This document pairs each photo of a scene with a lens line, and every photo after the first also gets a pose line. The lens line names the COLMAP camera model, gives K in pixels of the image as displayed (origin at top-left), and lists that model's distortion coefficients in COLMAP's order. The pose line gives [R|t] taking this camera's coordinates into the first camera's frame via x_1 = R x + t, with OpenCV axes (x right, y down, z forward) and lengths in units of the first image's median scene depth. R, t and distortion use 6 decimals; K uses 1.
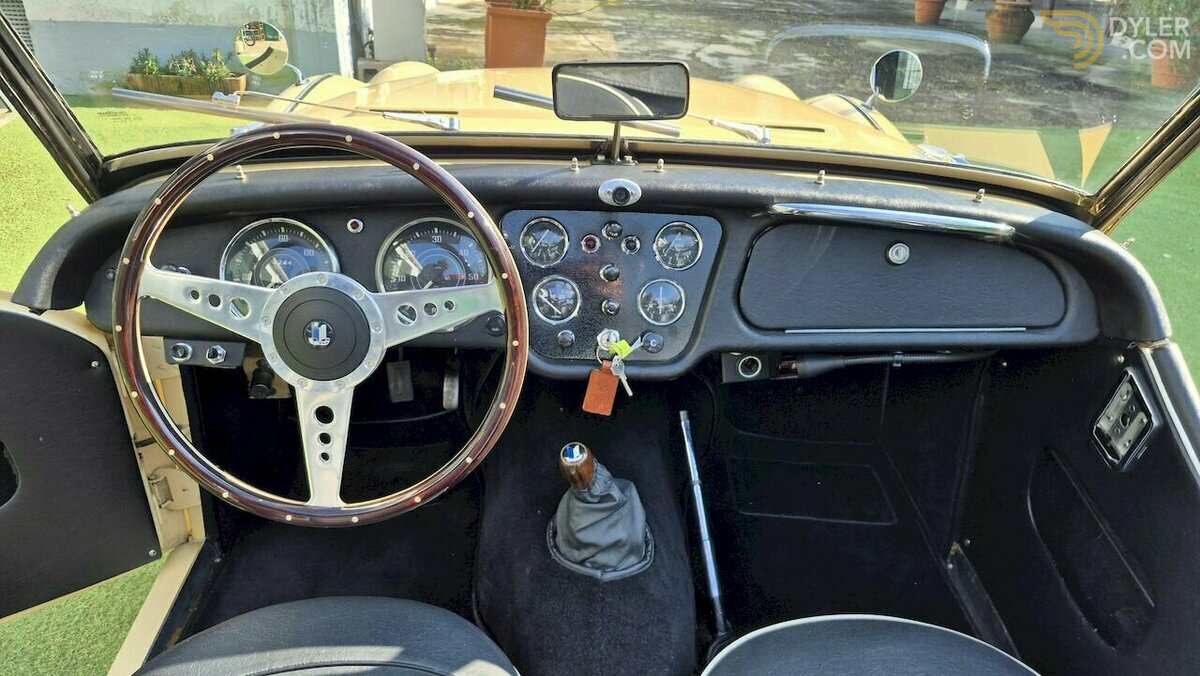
lens RADIAL K [[828.2, 0, 597.5], [0, 828.2, 334.1], [0, 0, 1]] dist [0.058488, -0.085375]
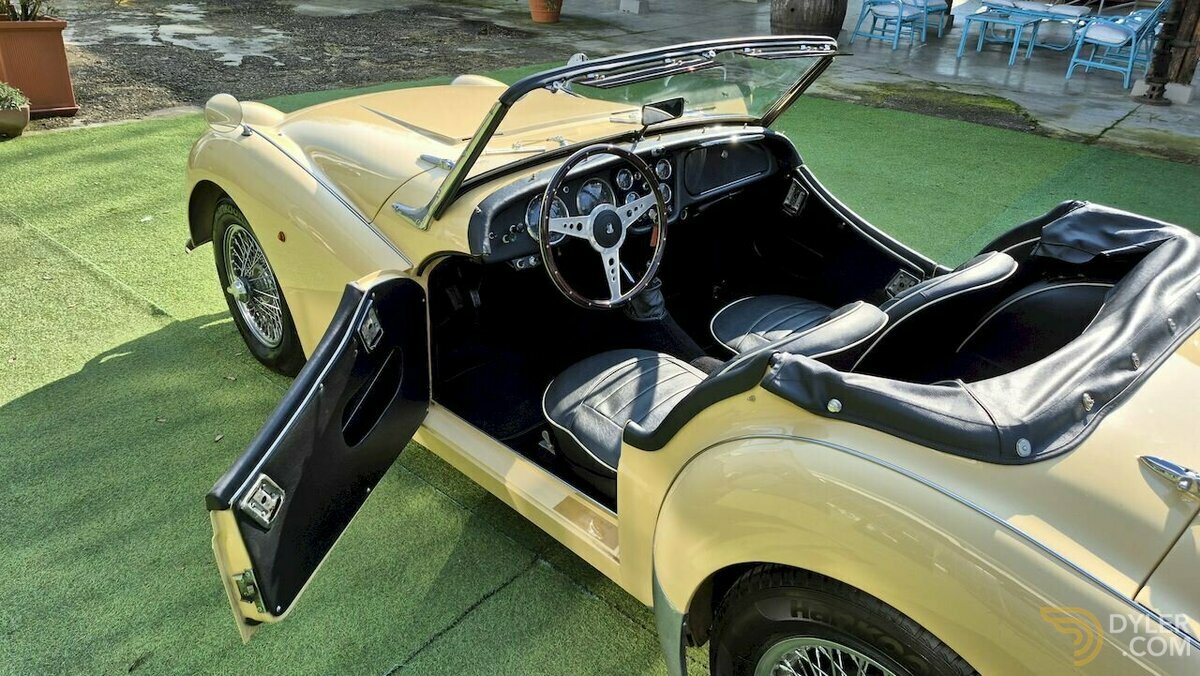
lens RADIAL K [[828.2, 0, 597.5], [0, 828.2, 334.1], [0, 0, 1]] dist [0.058488, -0.085375]
pose [[0.753419, -0.317663, 0.575718, -1.572016], [0.275772, 0.947490, 0.161904, -0.092581], [-0.596918, 0.036785, 0.801459, -0.793179]]
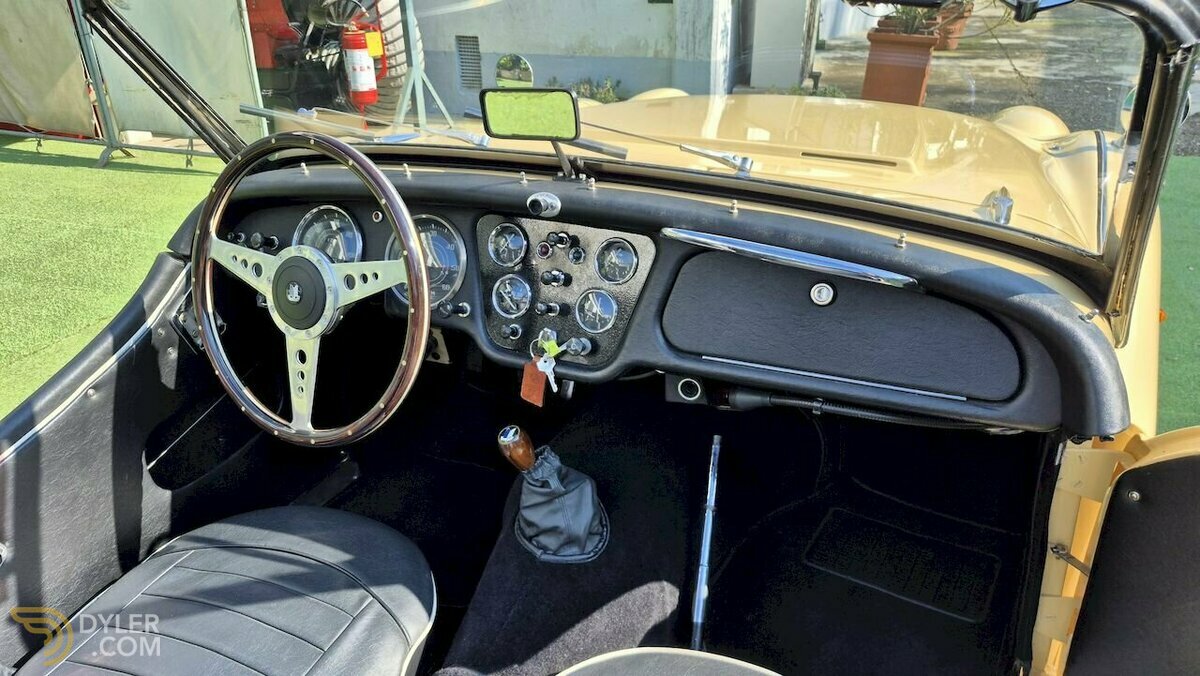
lens RADIAL K [[831.2, 0, 601.4], [0, 831.2, 337.1], [0, 0, 1]] dist [0.017396, 0.000847]
pose [[0.871745, 0.147188, -0.467328, 0.586425], [-0.158967, 0.987179, 0.014385, -0.022136], [0.463454, 0.061749, 0.883967, 0.057788]]
